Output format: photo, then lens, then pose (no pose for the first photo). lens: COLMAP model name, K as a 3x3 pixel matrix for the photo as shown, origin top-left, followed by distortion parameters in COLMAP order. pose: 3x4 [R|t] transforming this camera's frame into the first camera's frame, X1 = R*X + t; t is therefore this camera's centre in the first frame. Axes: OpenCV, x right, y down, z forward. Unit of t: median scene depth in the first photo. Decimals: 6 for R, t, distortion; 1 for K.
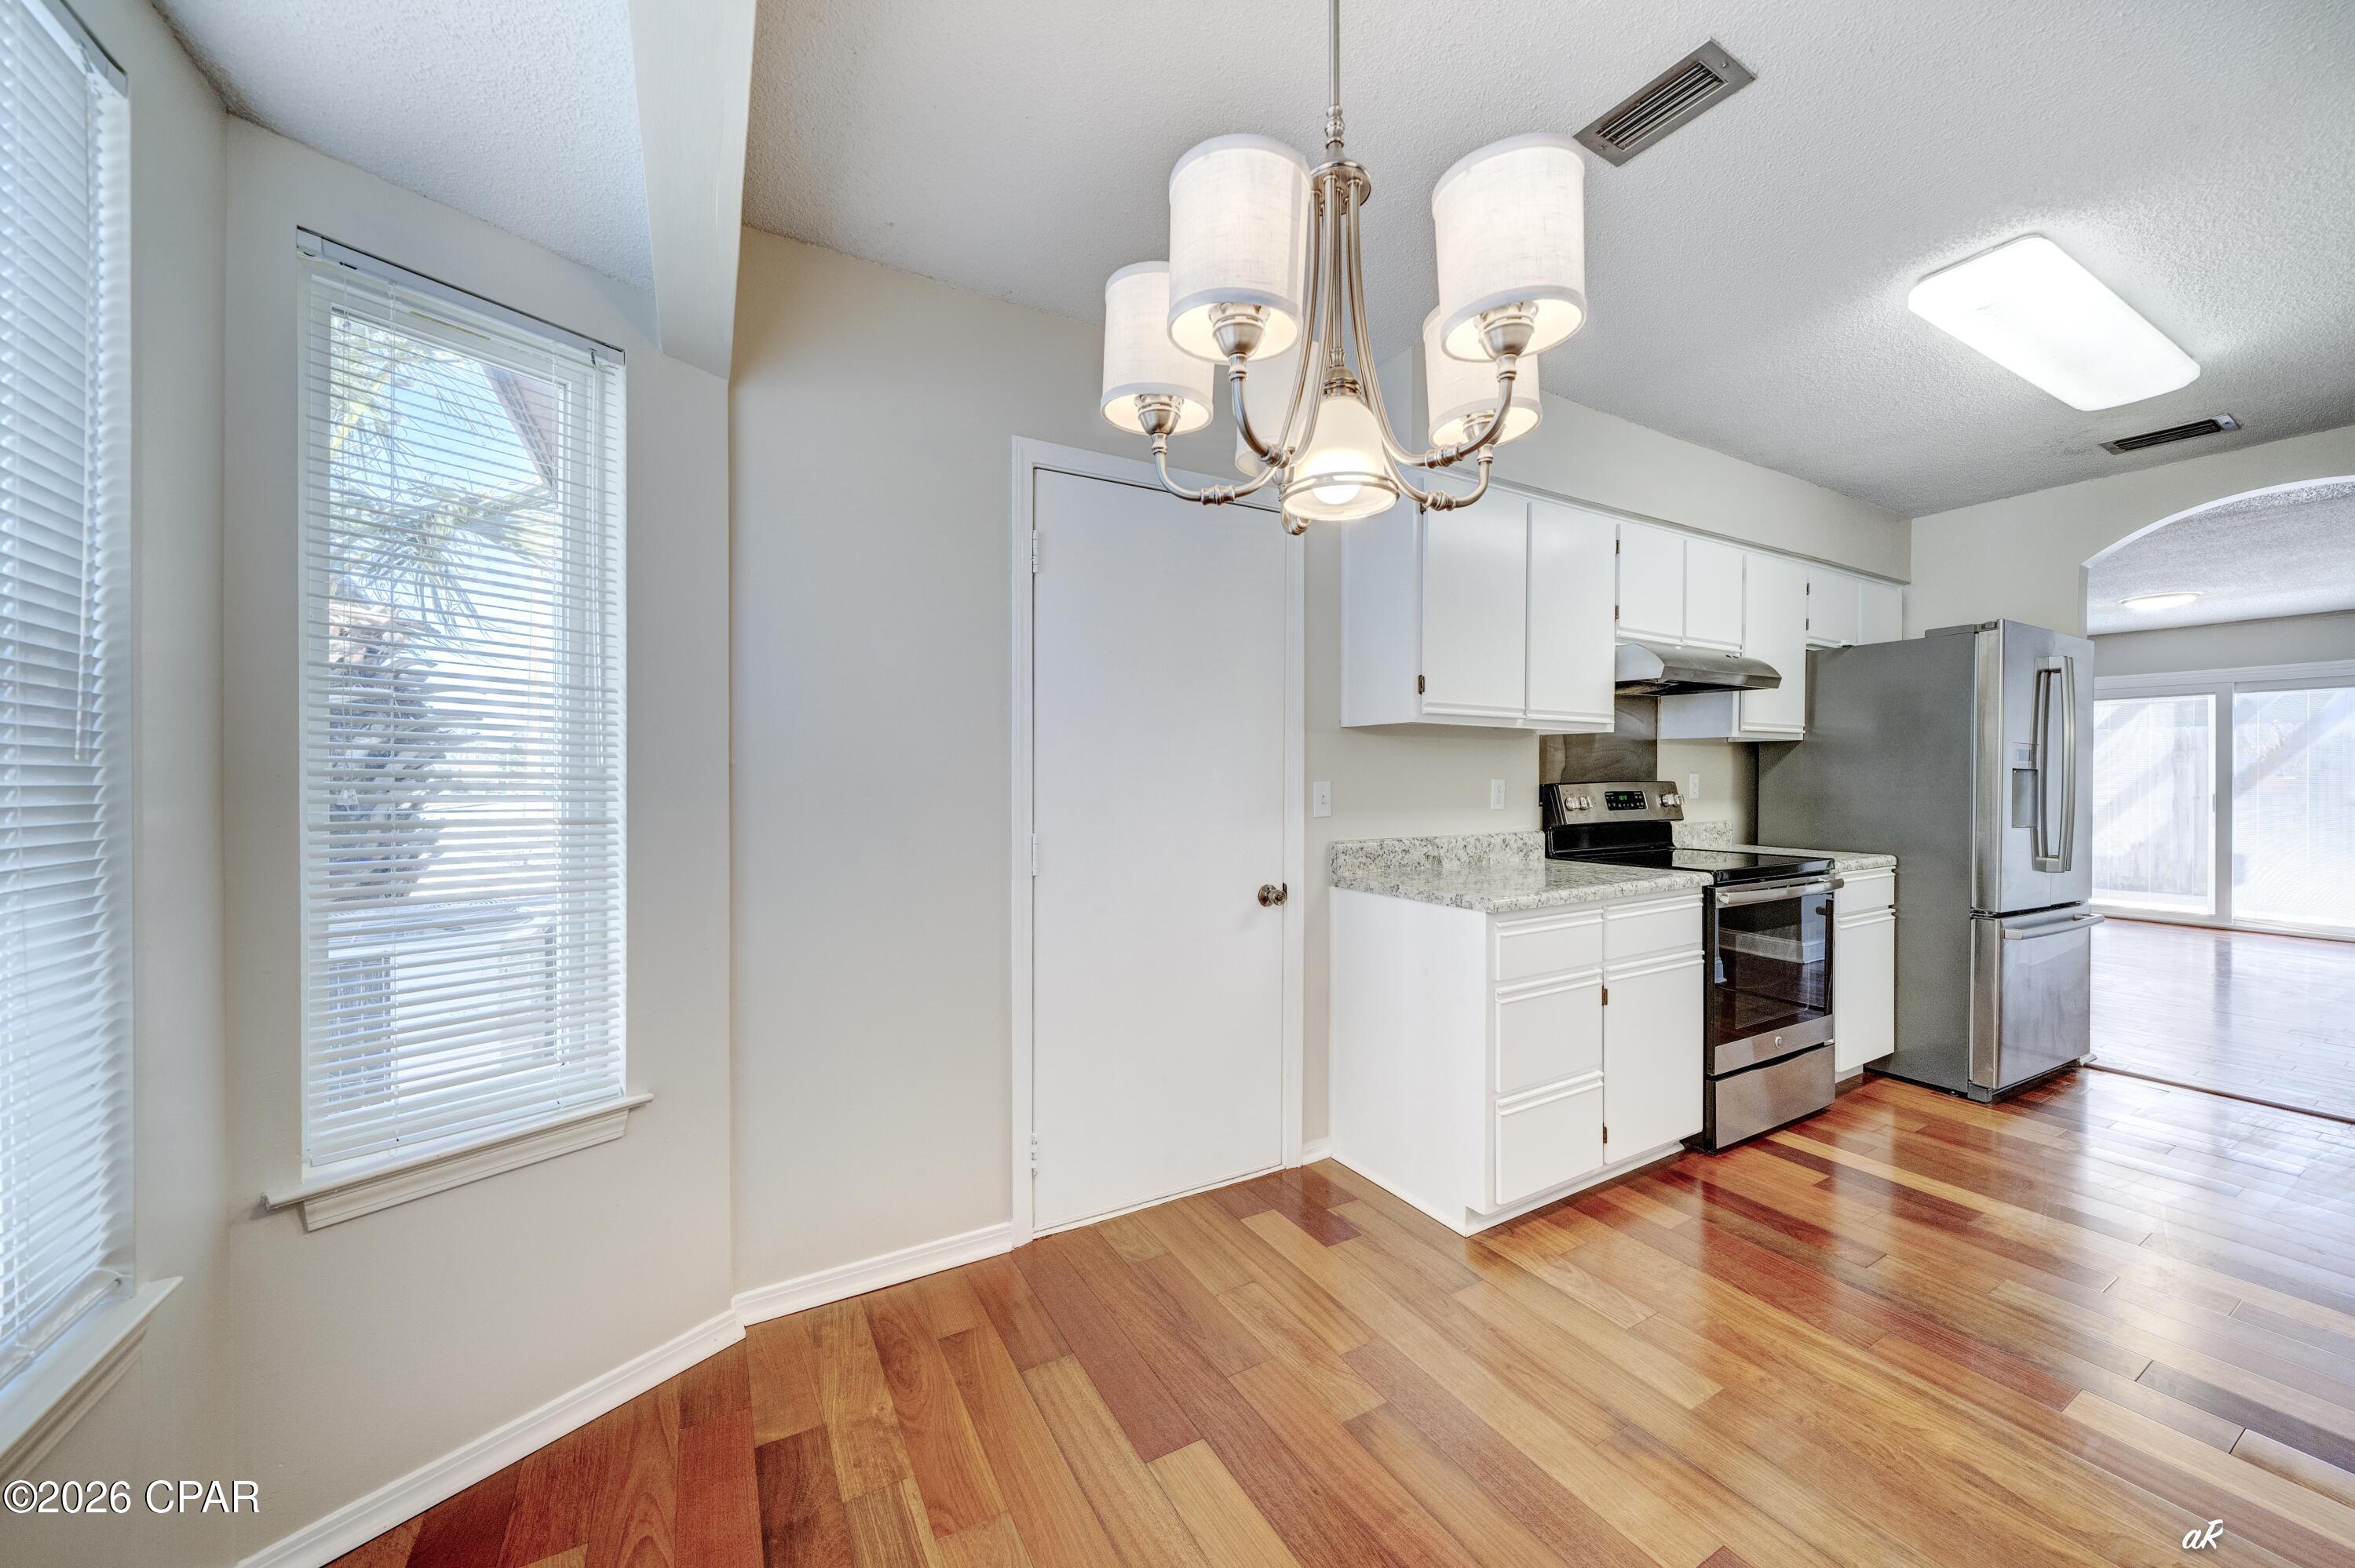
lens RADIAL K [[918.3, 0, 1177.5], [0, 918.3, 784.0], [0, 0, 1]] dist [0.000696, 0.000366]
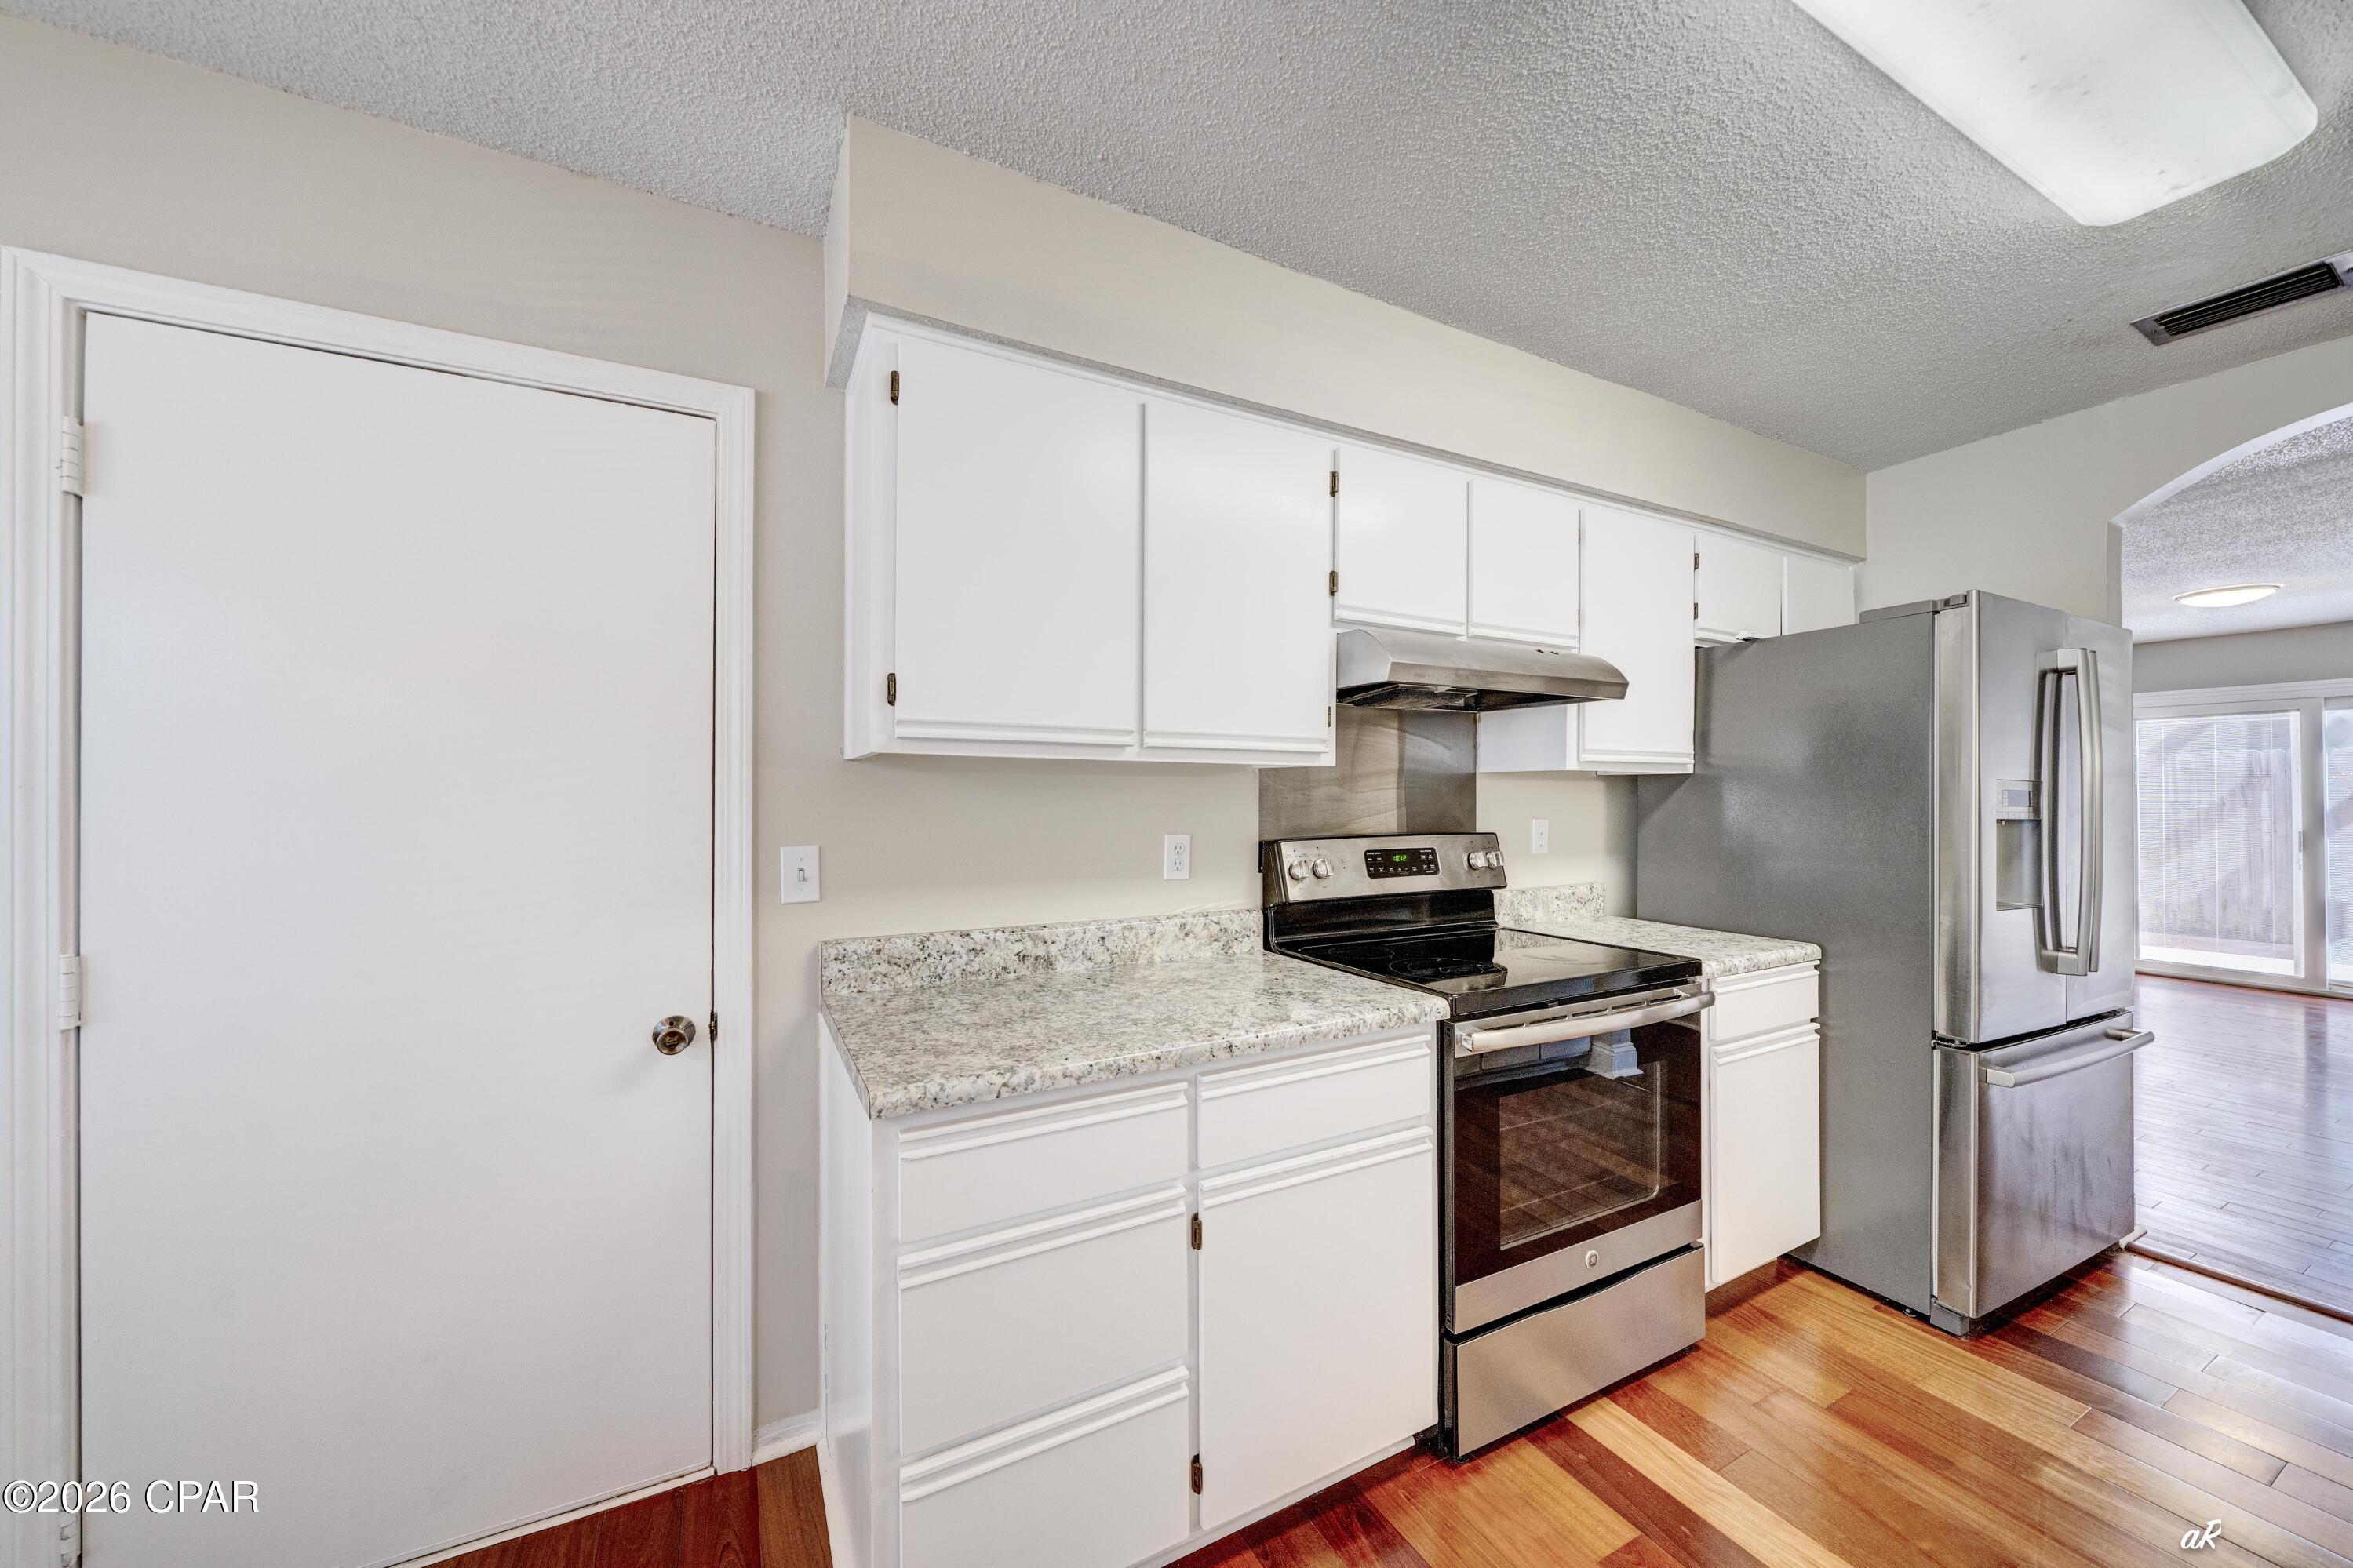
lens RADIAL K [[838.1, 0, 1175.1], [0, 838.1, 789.9], [0, 0, 1]] dist [-0.000780, -0.000590]
pose [[0.996924, 0.001604, -0.078360, 0.362728], [-0.002834, 0.999874, -0.015596, -0.026213], [0.078325, 0.015770, 0.996803, 0.351670]]
